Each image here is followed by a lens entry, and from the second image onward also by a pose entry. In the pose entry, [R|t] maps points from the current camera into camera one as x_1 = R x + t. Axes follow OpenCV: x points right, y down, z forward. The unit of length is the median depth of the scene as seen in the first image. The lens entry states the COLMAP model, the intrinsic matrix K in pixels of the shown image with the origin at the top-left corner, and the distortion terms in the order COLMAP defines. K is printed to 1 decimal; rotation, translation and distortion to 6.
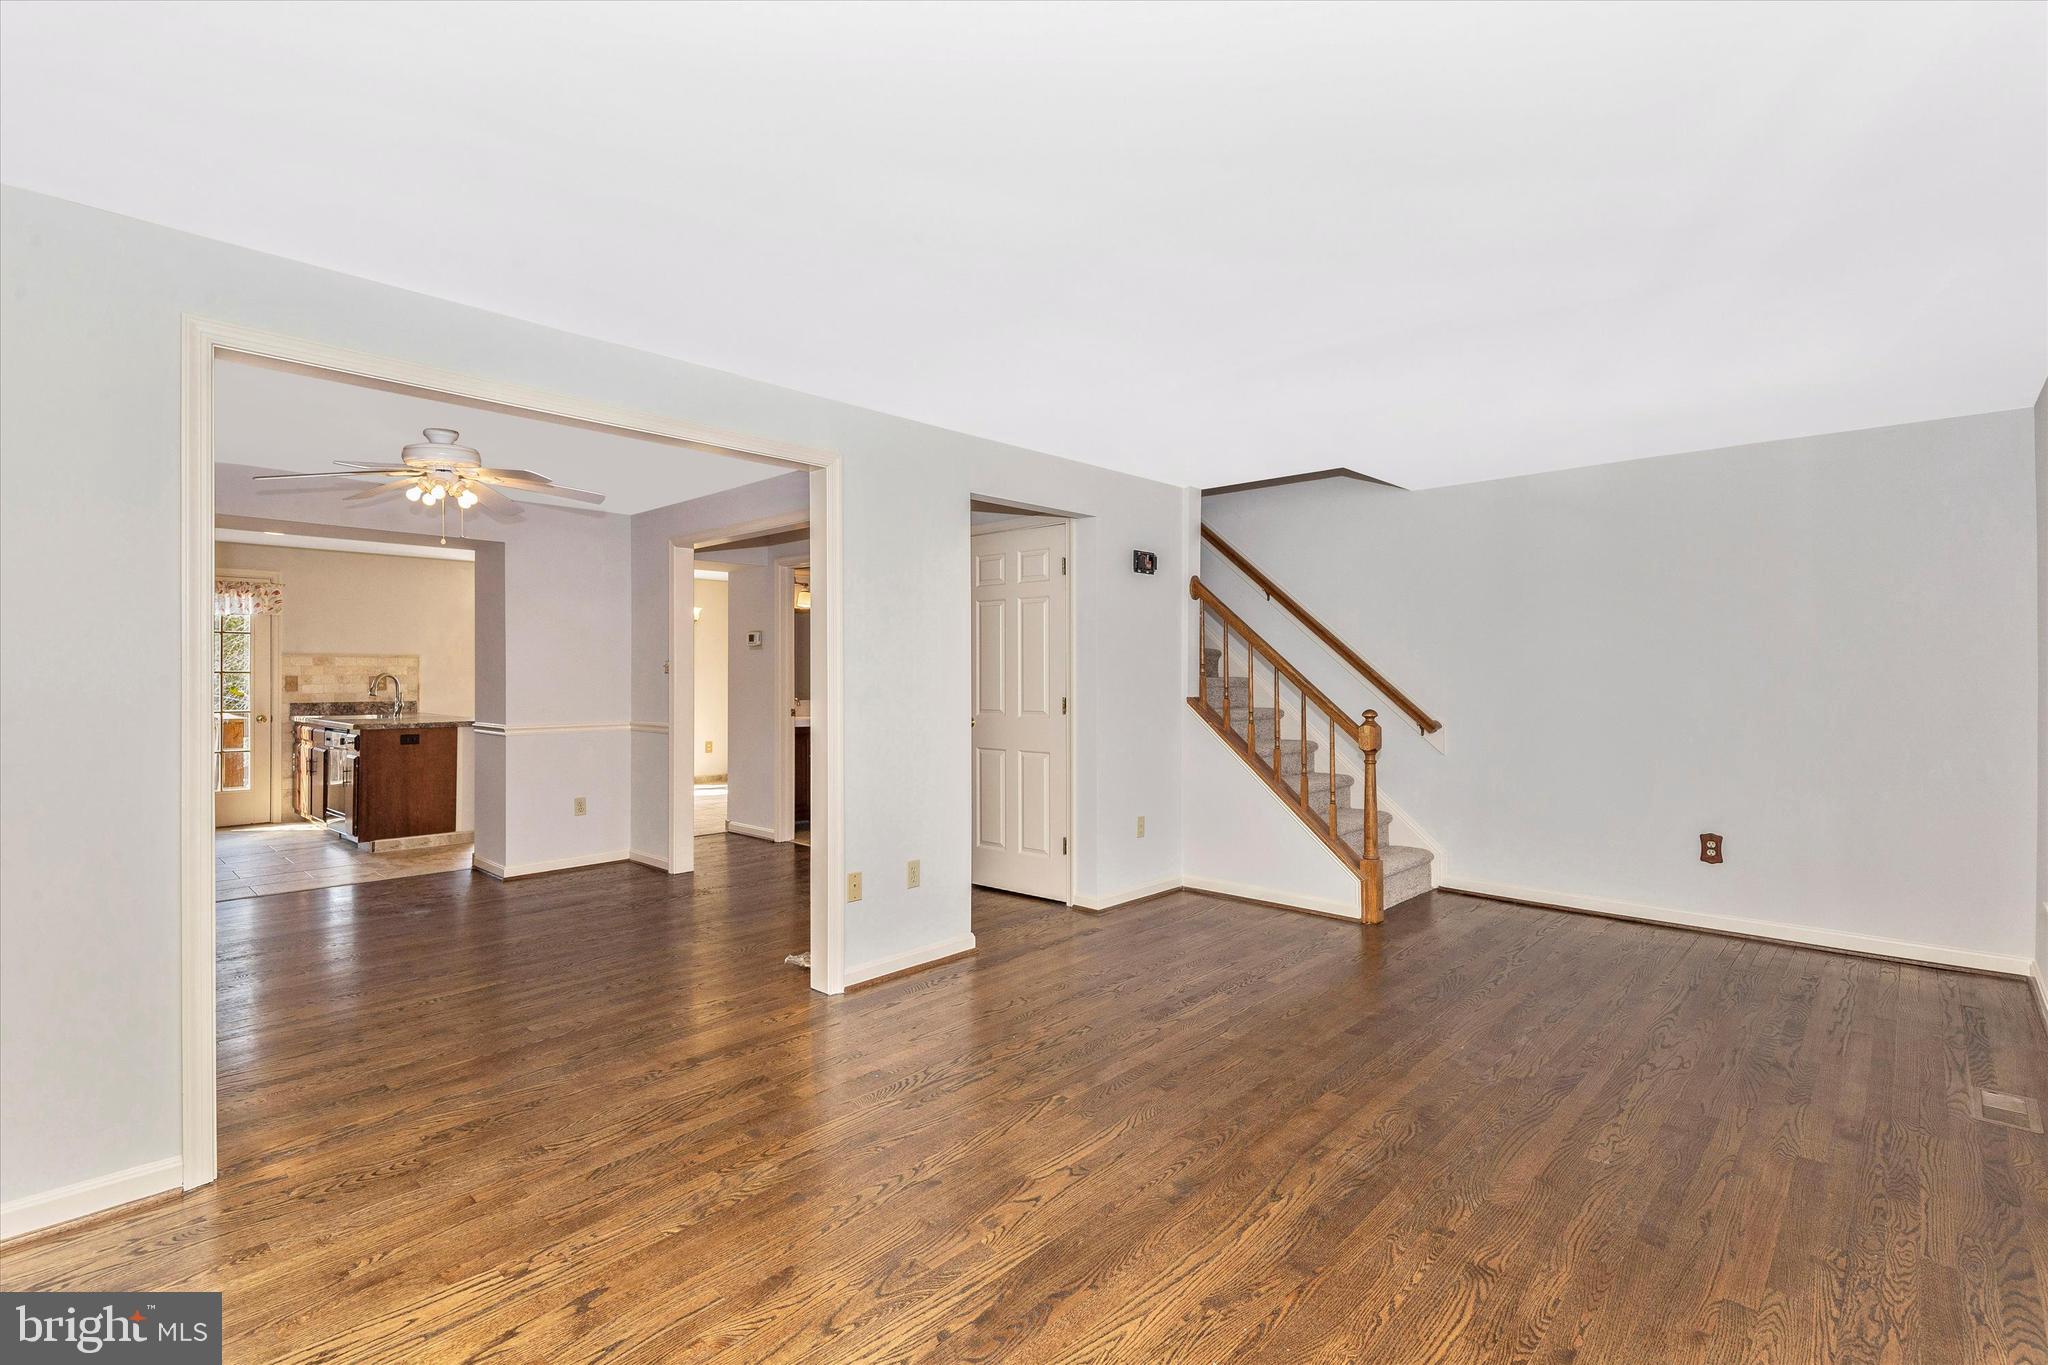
lens RADIAL K [[951.9, 0, 1023.1], [0, 951.9, 671.3], [0, 0, 1]] dist [0.034813, -0.016760]
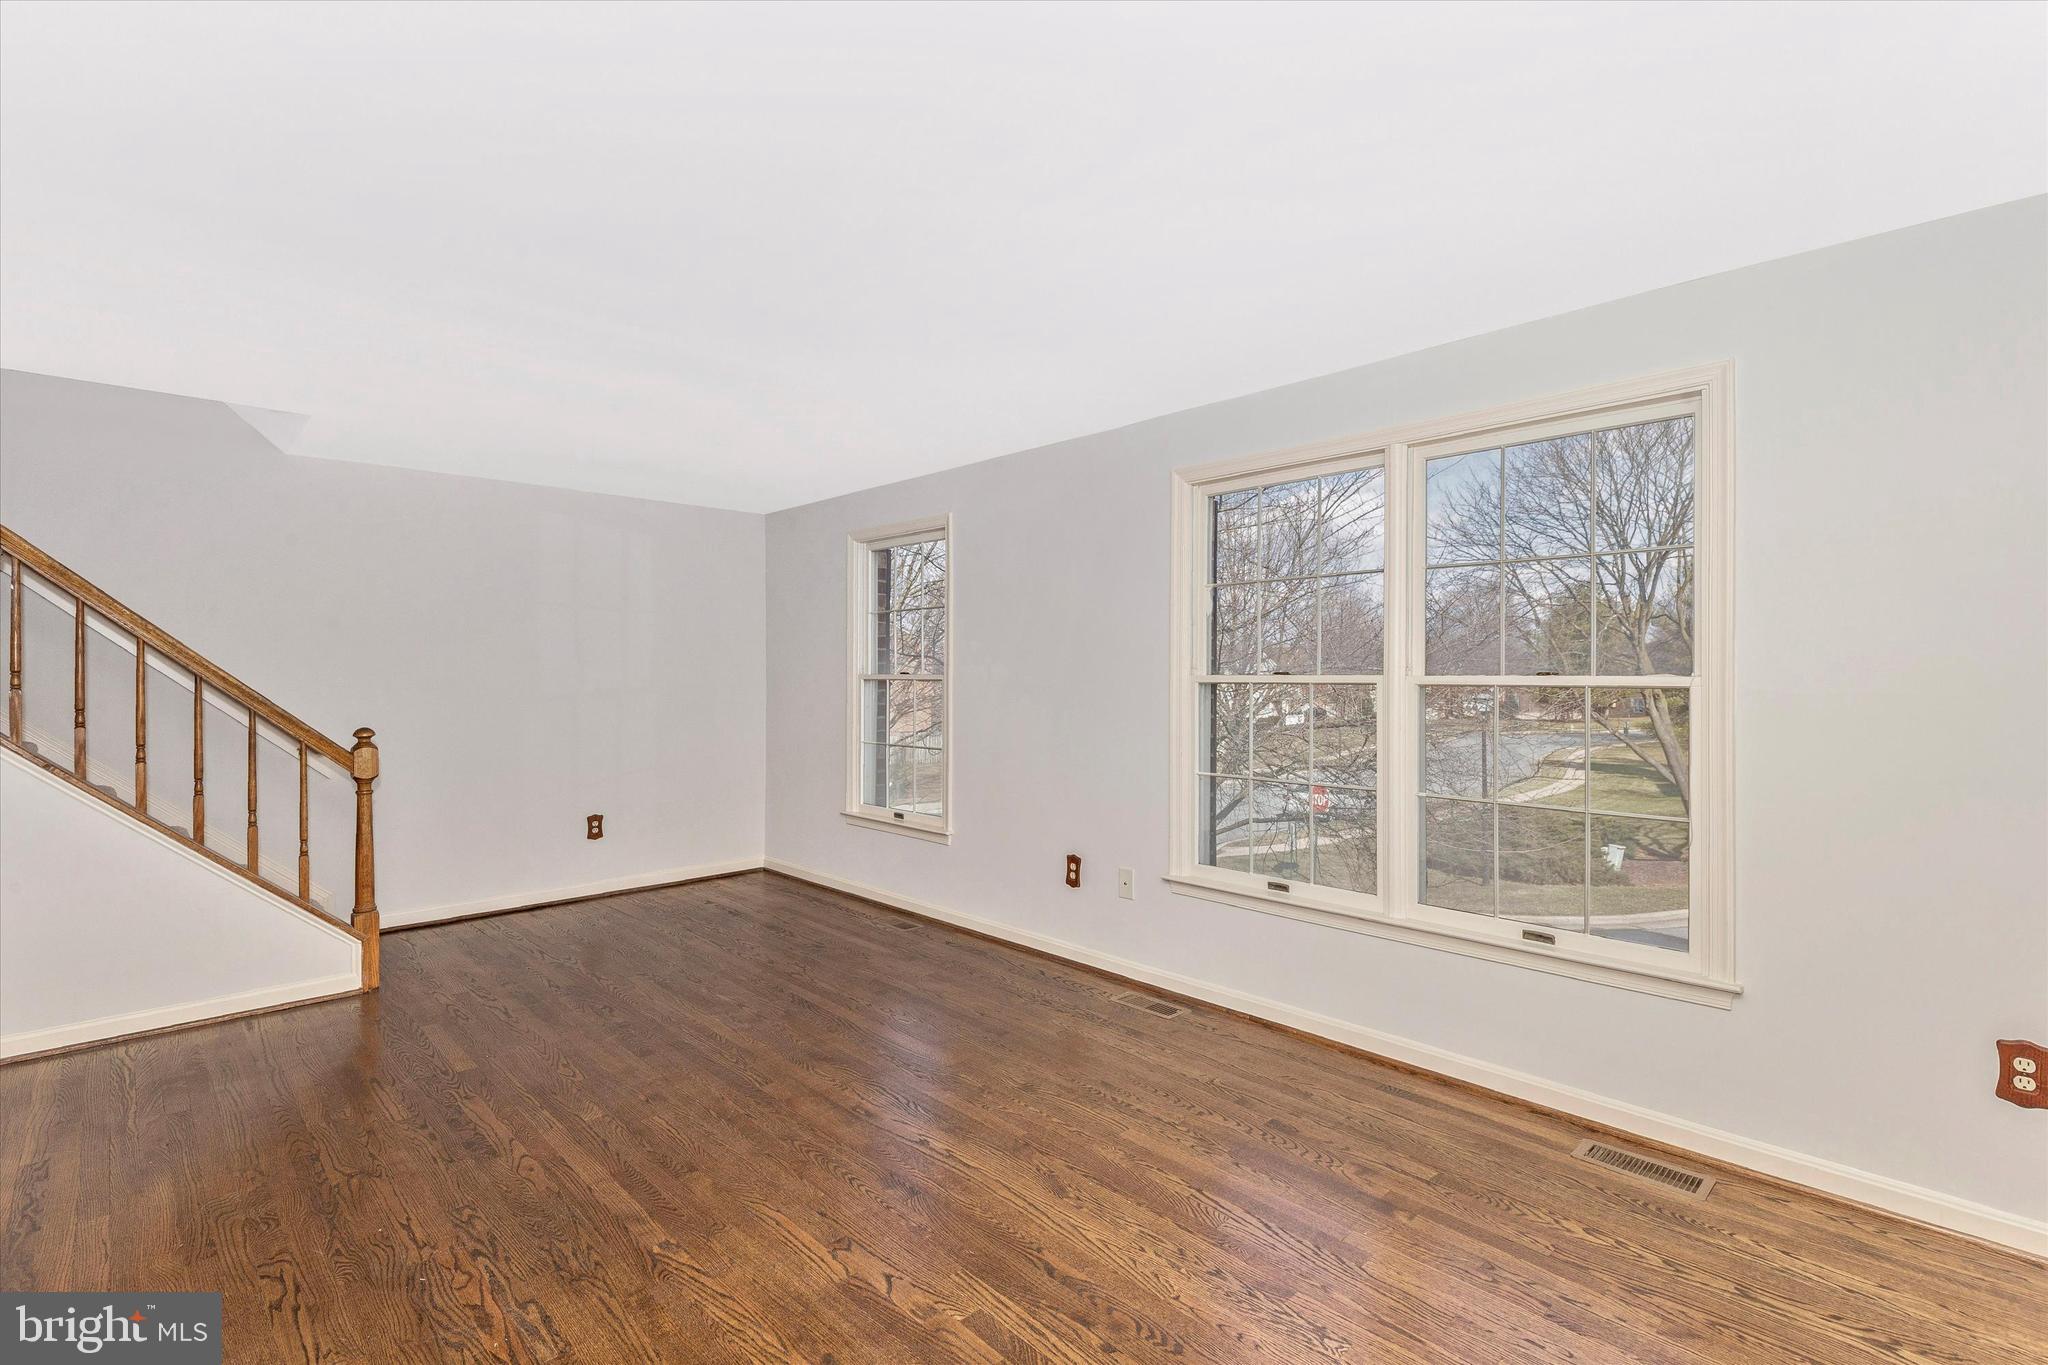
lens RADIAL K [[937.0, 0, 1024.0], [0, 937.0, 682.5], [0, 0, 1]] dist [0.029016, -0.014195]
pose [[0.055324, -0.011054, 0.998407, -0.656220], [0.003525, 0.999935, 0.010876, -0.009256], [-0.998462, 0.002917, 0.055359, 0.635466]]
